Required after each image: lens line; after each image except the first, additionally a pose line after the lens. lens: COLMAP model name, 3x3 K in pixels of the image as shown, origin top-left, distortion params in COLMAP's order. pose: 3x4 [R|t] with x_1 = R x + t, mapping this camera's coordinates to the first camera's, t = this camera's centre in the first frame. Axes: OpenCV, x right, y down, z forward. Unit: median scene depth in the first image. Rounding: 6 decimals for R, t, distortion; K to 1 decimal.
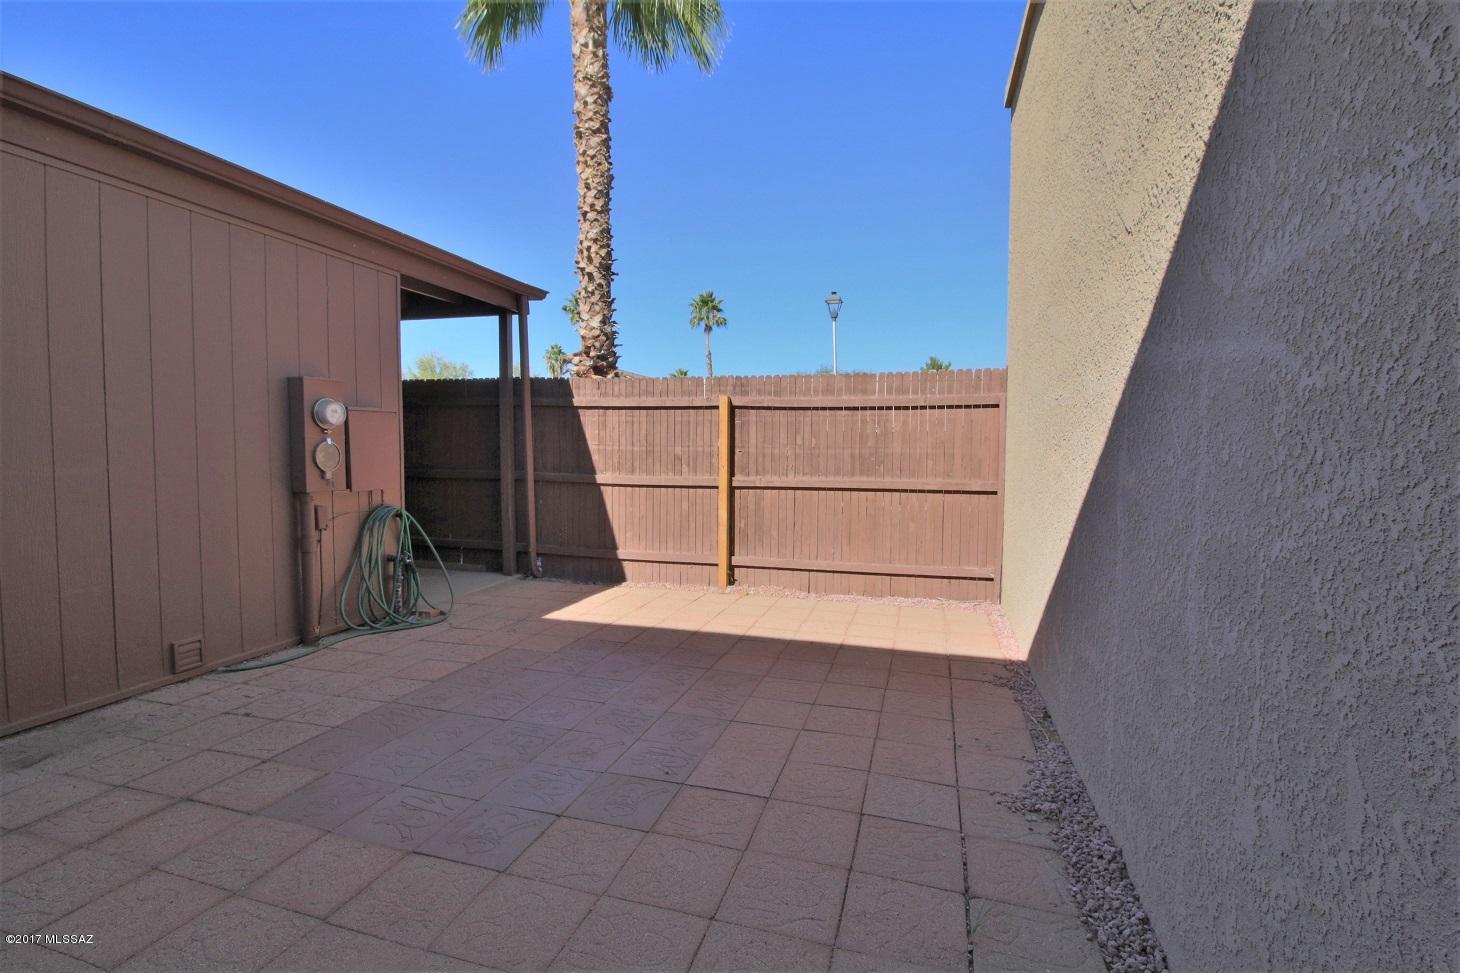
lens RADIAL K [[670.9, 0, 730.0], [0, 670.9, 486.5], [0, 0, 1]] dist [-0.001754, -0.000161]
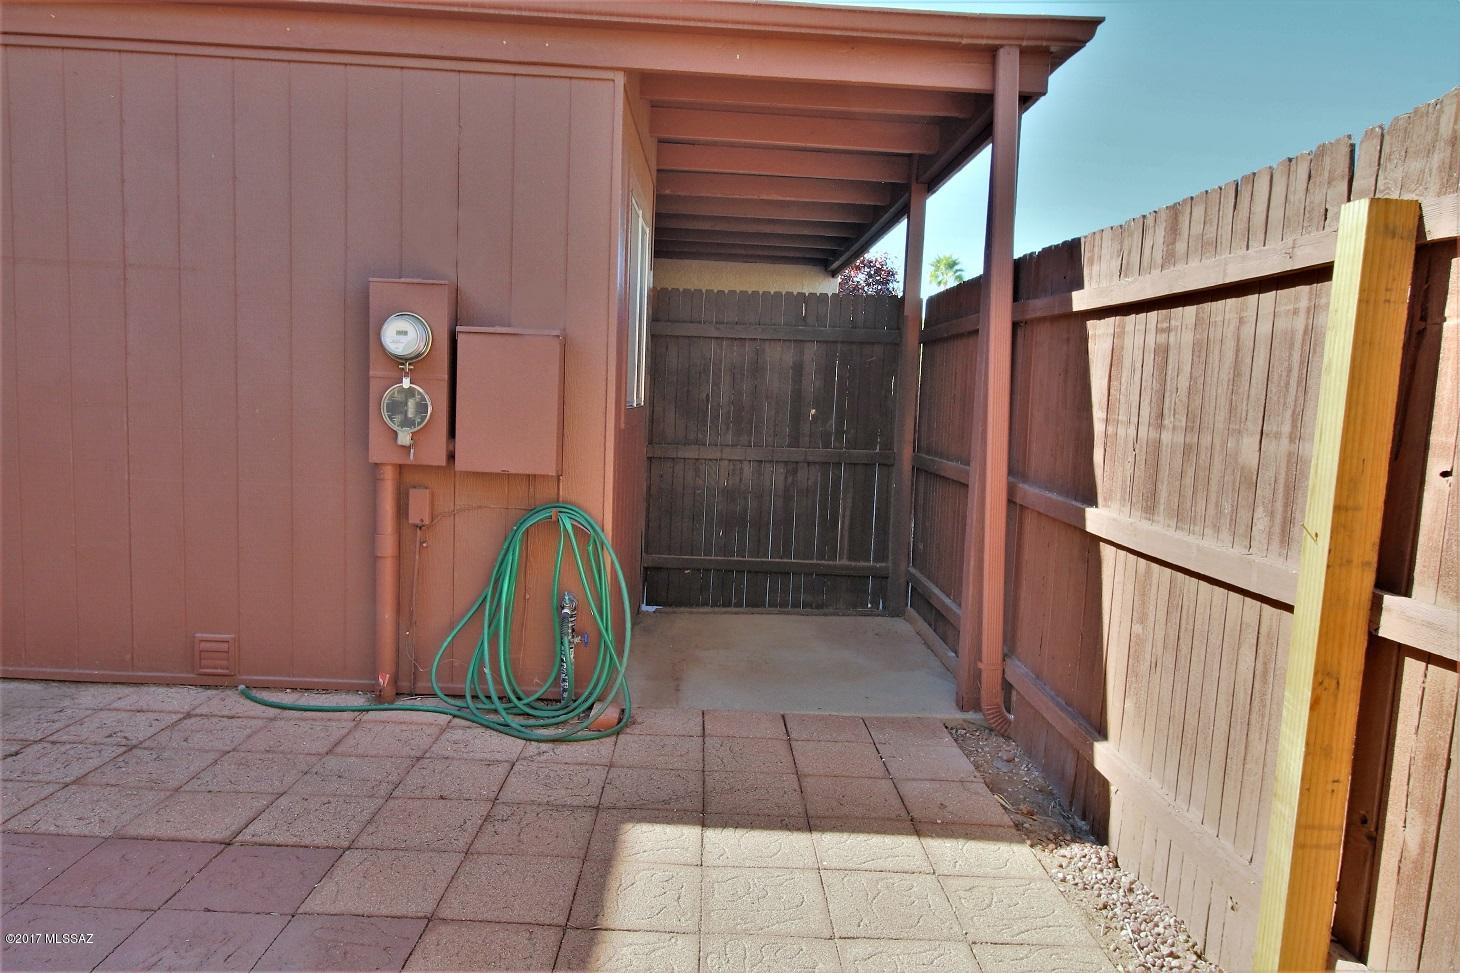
lens RADIAL K [[922.1, 0, 730.0], [0, 922.1, 486.5], [0, 0, 1]] dist [0.000837, 0.000043]
pose [[0.306286, 0.098832, -0.946795, 0.293188], [-0.105511, 0.991992, 0.069417, -0.062968], [0.946074, 0.078636, 0.314262, 1.018470]]
